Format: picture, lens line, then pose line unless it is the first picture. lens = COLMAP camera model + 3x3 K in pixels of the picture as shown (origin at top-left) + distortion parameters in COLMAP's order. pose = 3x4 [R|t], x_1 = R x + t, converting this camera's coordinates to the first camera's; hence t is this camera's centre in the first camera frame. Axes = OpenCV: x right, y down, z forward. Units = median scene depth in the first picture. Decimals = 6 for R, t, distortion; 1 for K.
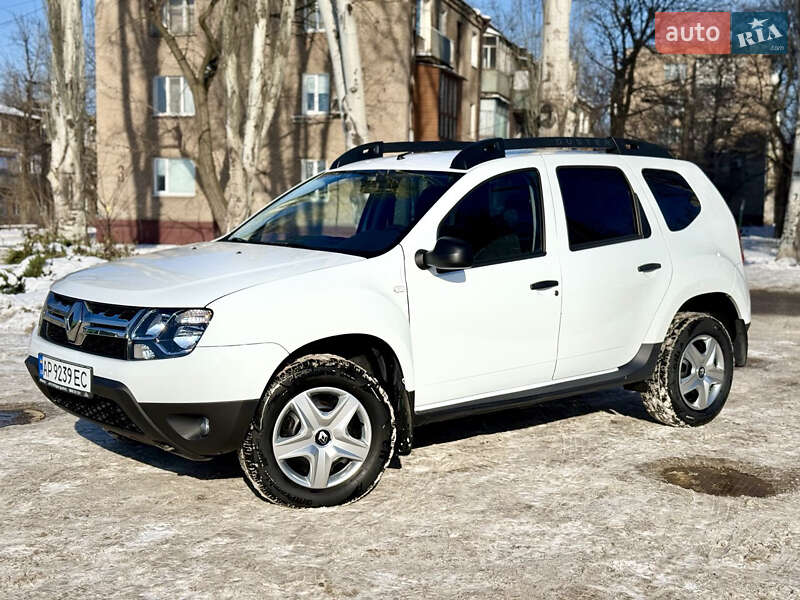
lens RADIAL K [[1107.4, 0, 398.8], [0, 1107.4, 306.8], [0, 0, 1]] dist [0.118948, 0.000000]
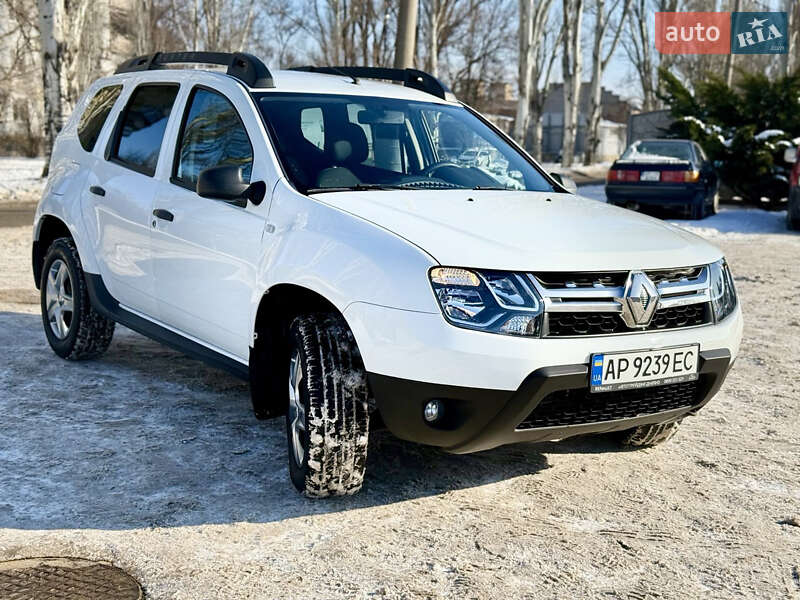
lens RADIAL K [[1107.4, 0, 400.1], [0, 1107.4, 300.4], [0, 0, 1]] dist [0.118948, 0.000000]
pose [[0.106396, -0.148196, 0.983218, -0.833528], [0.062218, 0.987885, 0.142167, -0.082935], [-0.992375, 0.046048, 0.114328, 0.834652]]
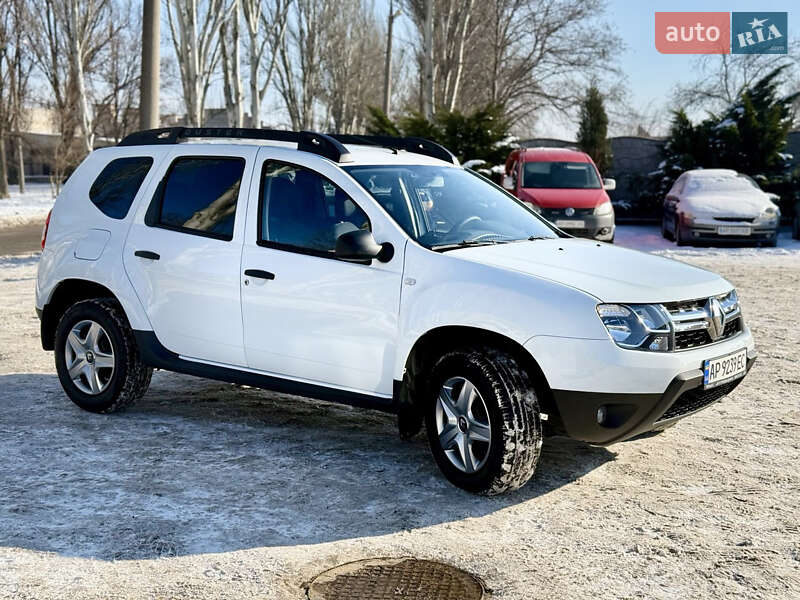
lens RADIAL K [[1107.4, 0, 400.0], [0, 1107.4, 300.8], [0, 0, 1]] dist [0.118948, 0.000000]
pose [[-0.215666, -0.124200, 0.968536, -0.965520], [0.087327, 0.985450, 0.145815, -0.141275], [-0.972554, 0.116027, -0.201682, 1.163689]]
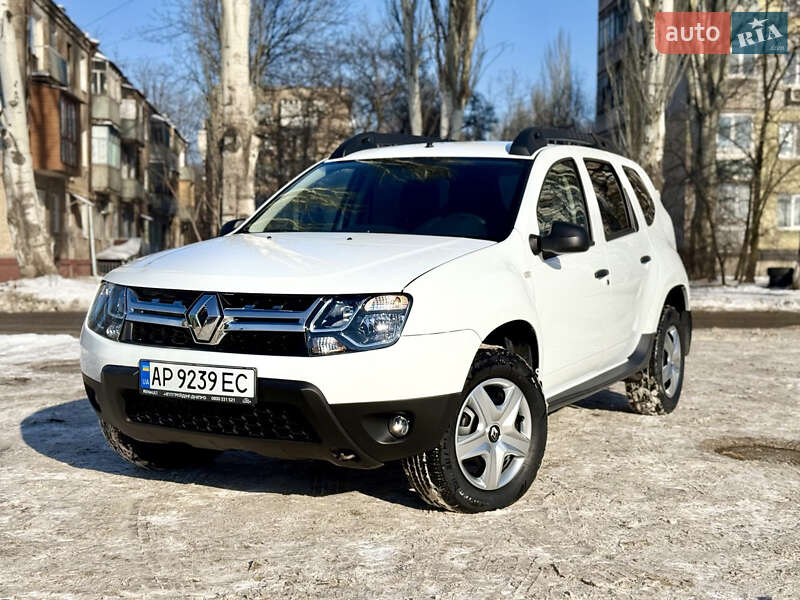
lens RADIAL K [[1107.4, 0, 403.8], [0, 1107.4, 307.2], [0, 0, 1]] dist [0.118948, 0.000000]
pose [[0.927571, -0.027003, 0.372671, -0.358866], [0.038860, 0.998948, -0.024338, 0.024452], [-0.371622, 0.037057, 0.927644, 0.127503]]
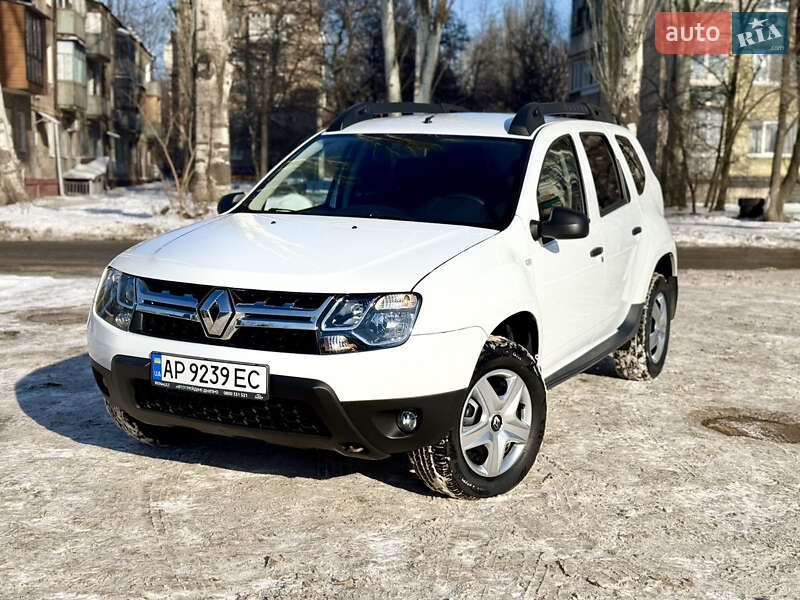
lens RADIAL K [[1107.4, 0, 398.8], [0, 1107.4, 297.9], [0, 0, 1]] dist [0.118948, 0.000000]
pose [[0.918388, -0.045014, 0.393111, -0.384164], [0.030685, 0.998618, 0.042664, -0.023482], [-0.394489, -0.027119, 0.918501, 0.125087]]
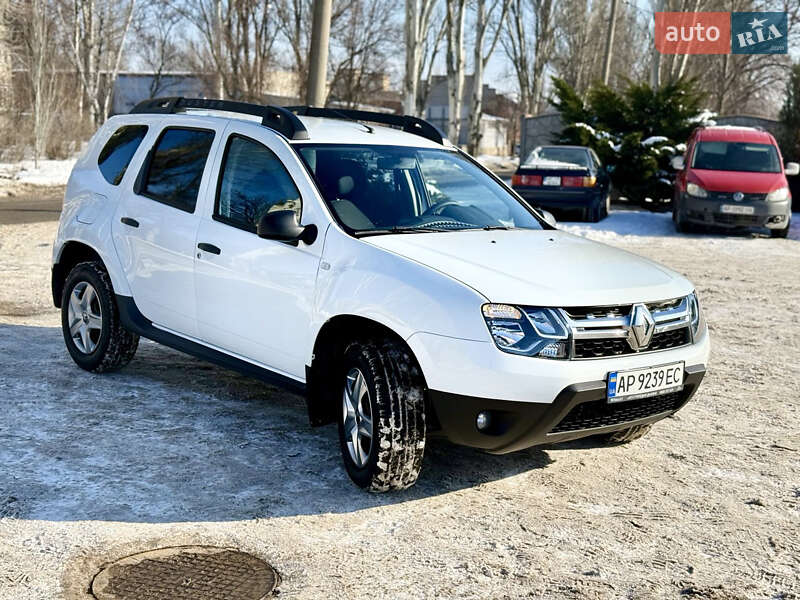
lens RADIAL K [[1107.4, 0, 397.0], [0, 1107.4, 303.0], [0, 0, 1]] dist [0.118948, 0.000000]
pose [[-0.001211, -0.160763, 0.986992, -0.963393], [0.051657, 0.985665, 0.160610, -0.134347], [-0.998664, 0.051179, 0.007111, 0.932945]]
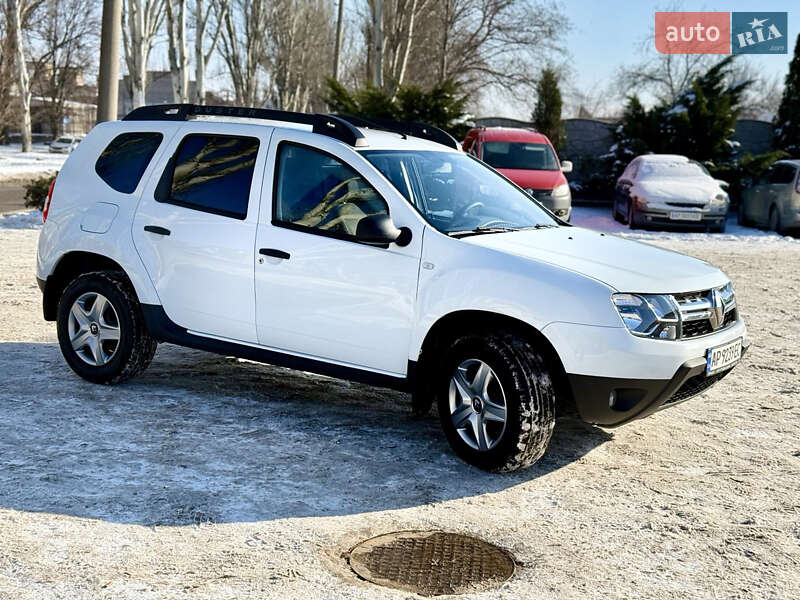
lens RADIAL K [[1107.4, 0, 400.7], [0, 1107.4, 301.8], [0, 0, 1]] dist [0.118948, 0.000000]
pose [[-0.267725, -0.155415, 0.950878, -0.977333], [0.051731, 0.983163, 0.175257, -0.157909], [-0.962106, 0.096111, -0.255177, 1.229094]]
